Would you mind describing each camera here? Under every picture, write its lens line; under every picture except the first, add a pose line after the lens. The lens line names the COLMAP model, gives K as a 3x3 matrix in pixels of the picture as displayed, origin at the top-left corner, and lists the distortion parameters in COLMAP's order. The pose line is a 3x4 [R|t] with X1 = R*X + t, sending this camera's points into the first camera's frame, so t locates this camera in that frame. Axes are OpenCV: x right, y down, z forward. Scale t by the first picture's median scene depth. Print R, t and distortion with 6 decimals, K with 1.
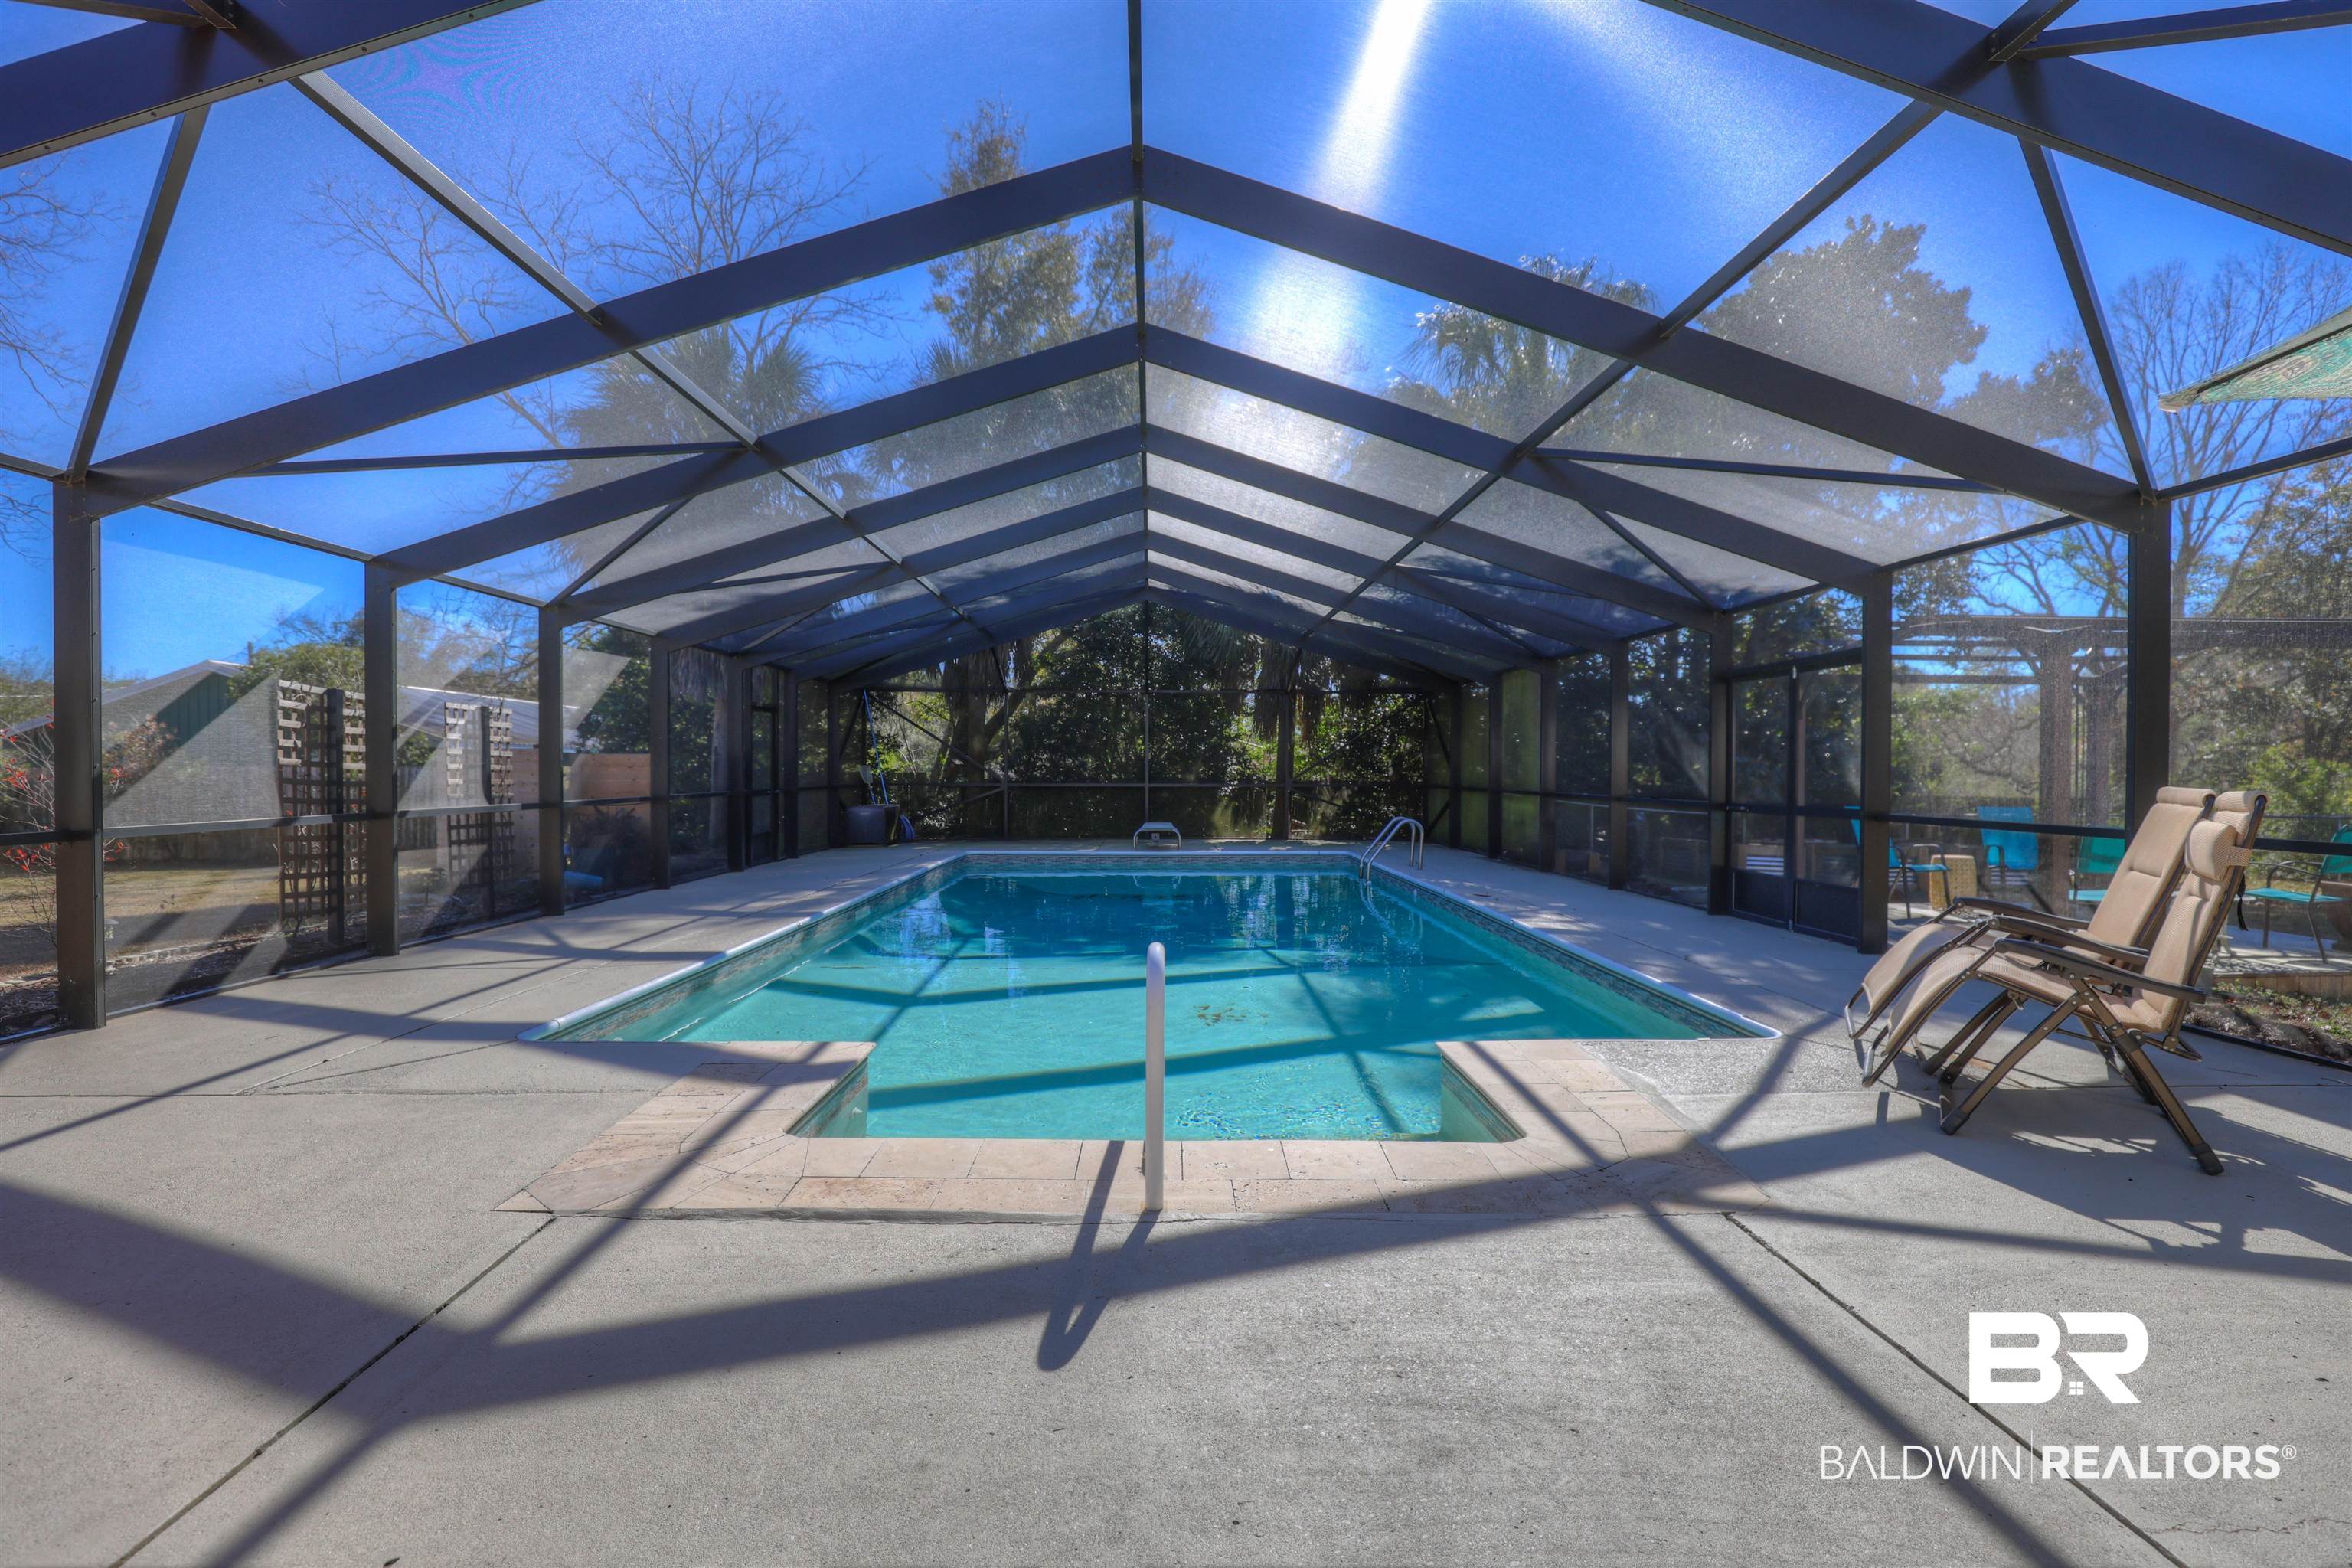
lens RADIAL K [[1078.0, 0, 1178.5], [0, 1078.0, 789.6], [0, 0, 1]] dist [-0.027376, -0.000150]
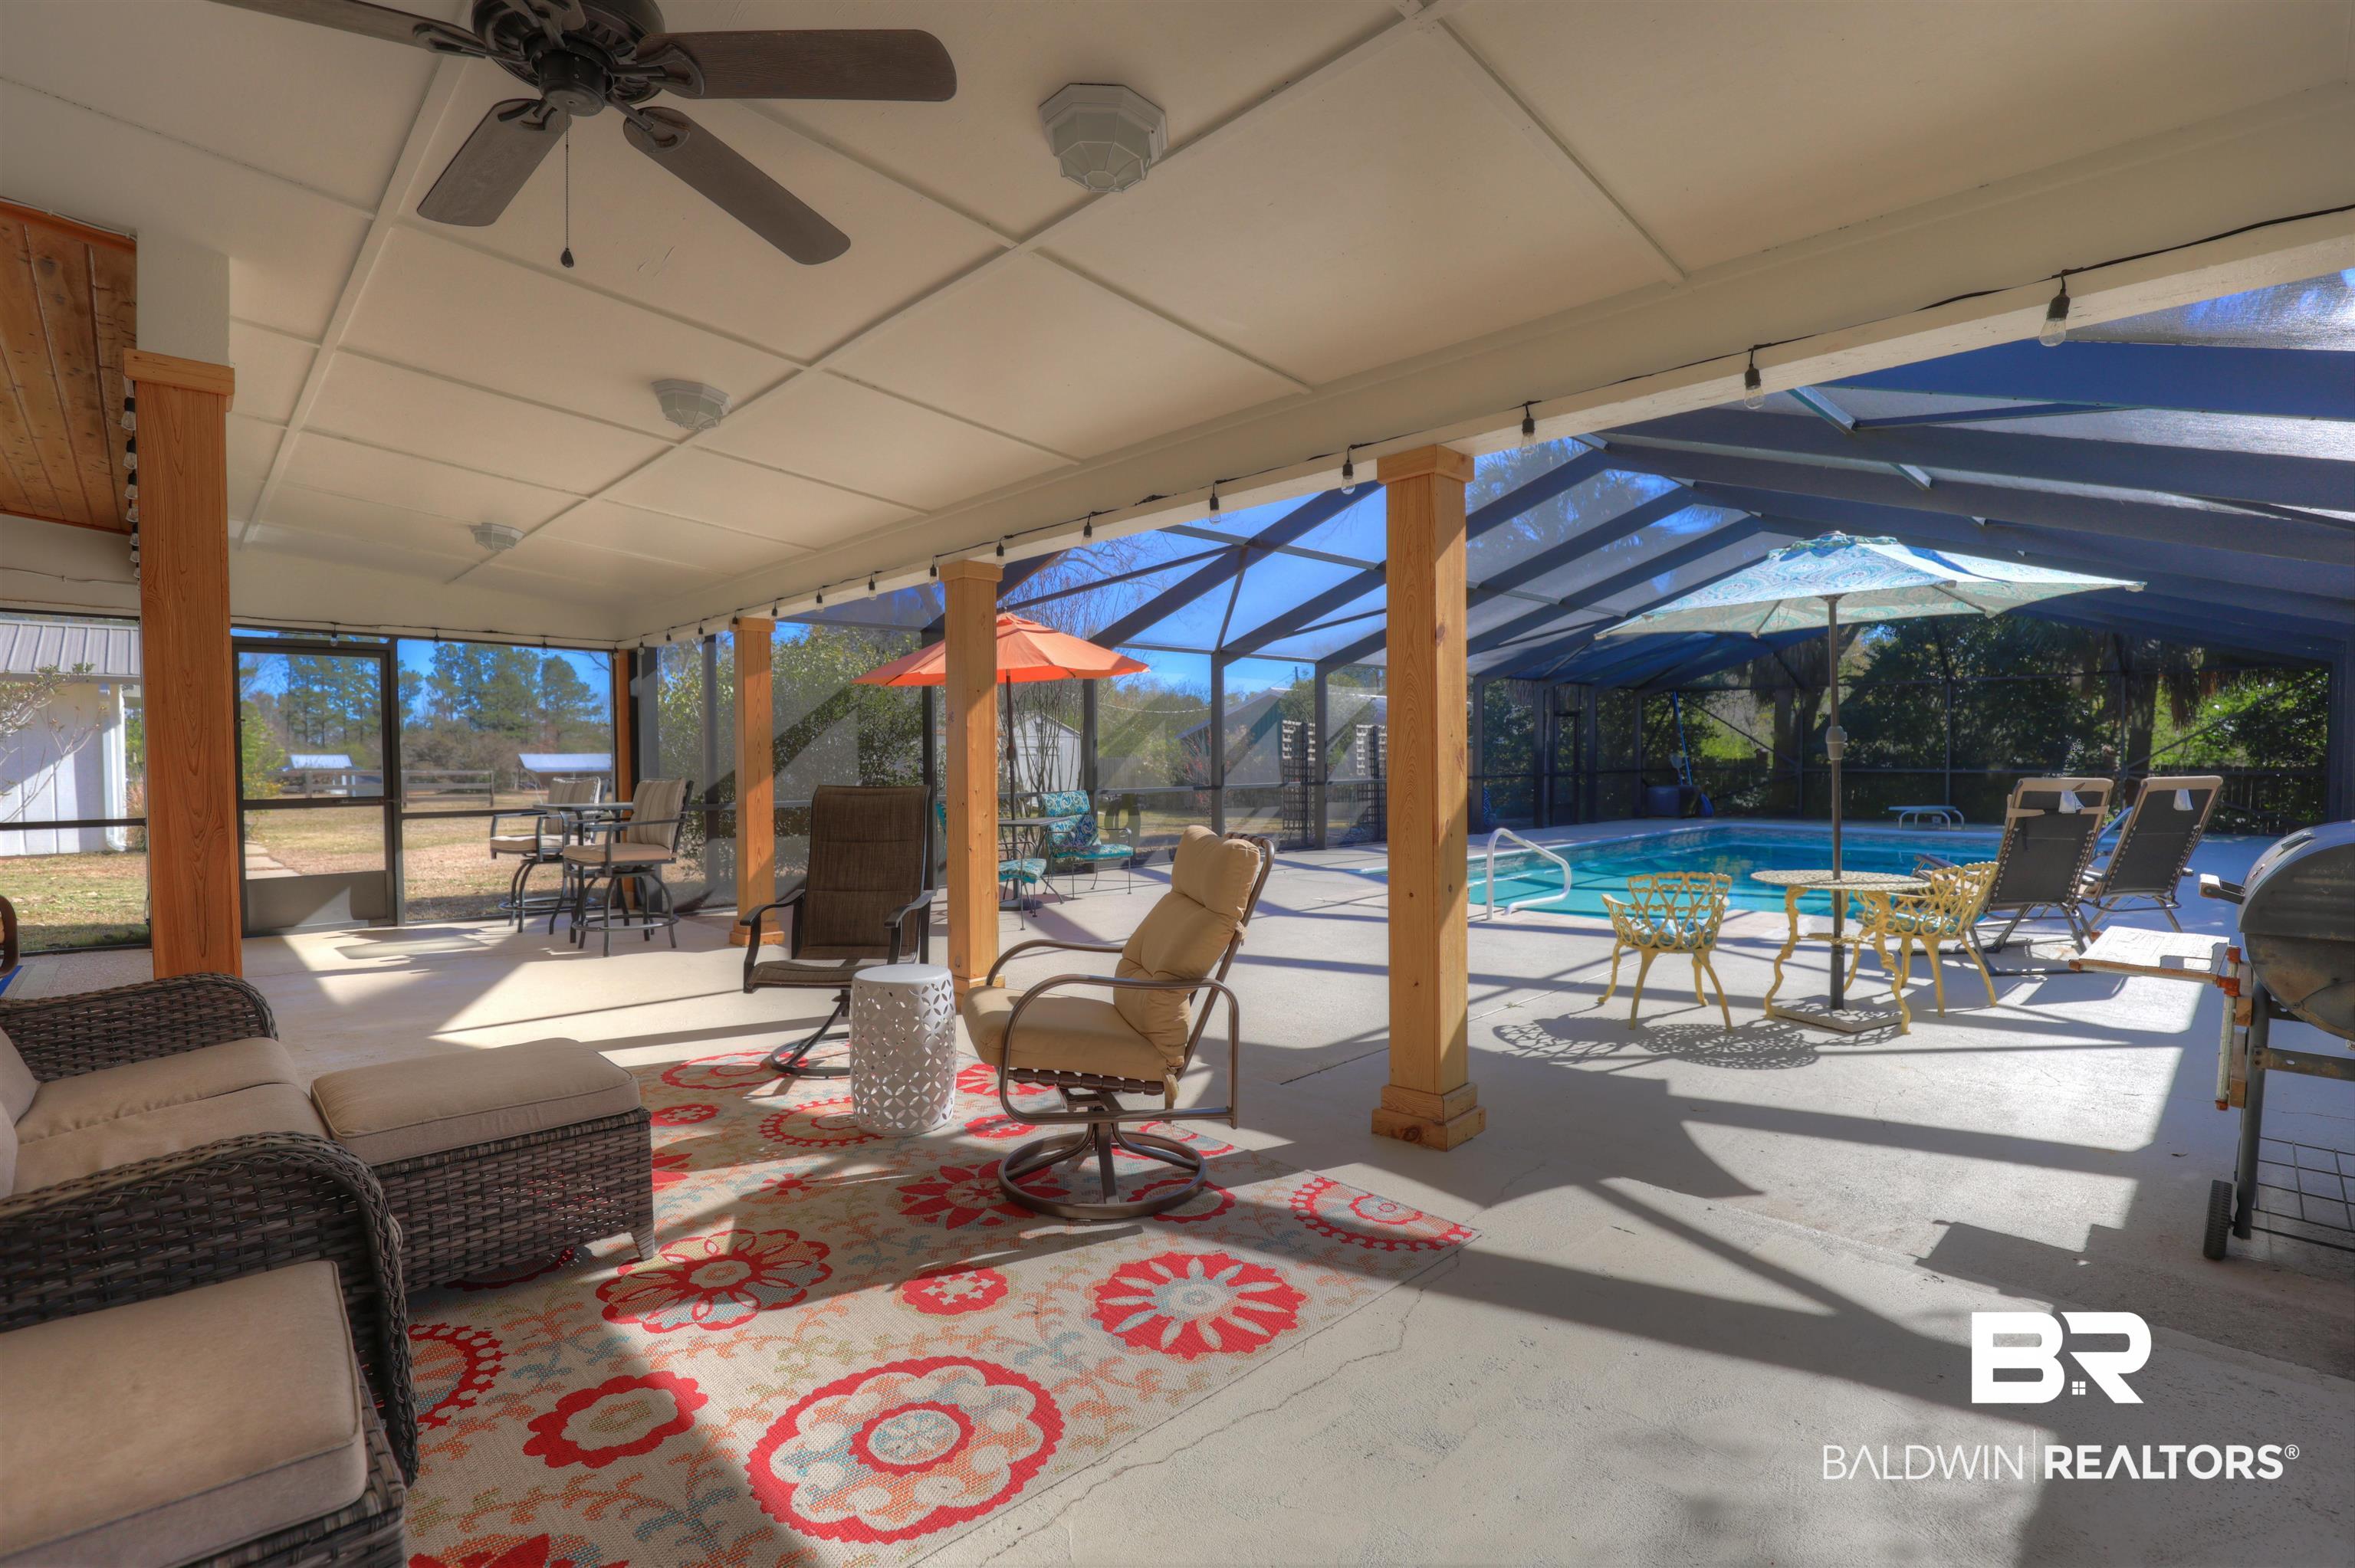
lens RADIAL K [[1079.2, 0, 1183.9], [0, 1079.2, 781.6], [0, 0, 1]] dist [-0.027376, -0.000150]
pose [[0.672931, 0.016166, -0.739528, 0.473391], [-0.008421, 0.999864, 0.014194, -0.004579], [0.739657, -0.003324, 0.672976, -0.469742]]
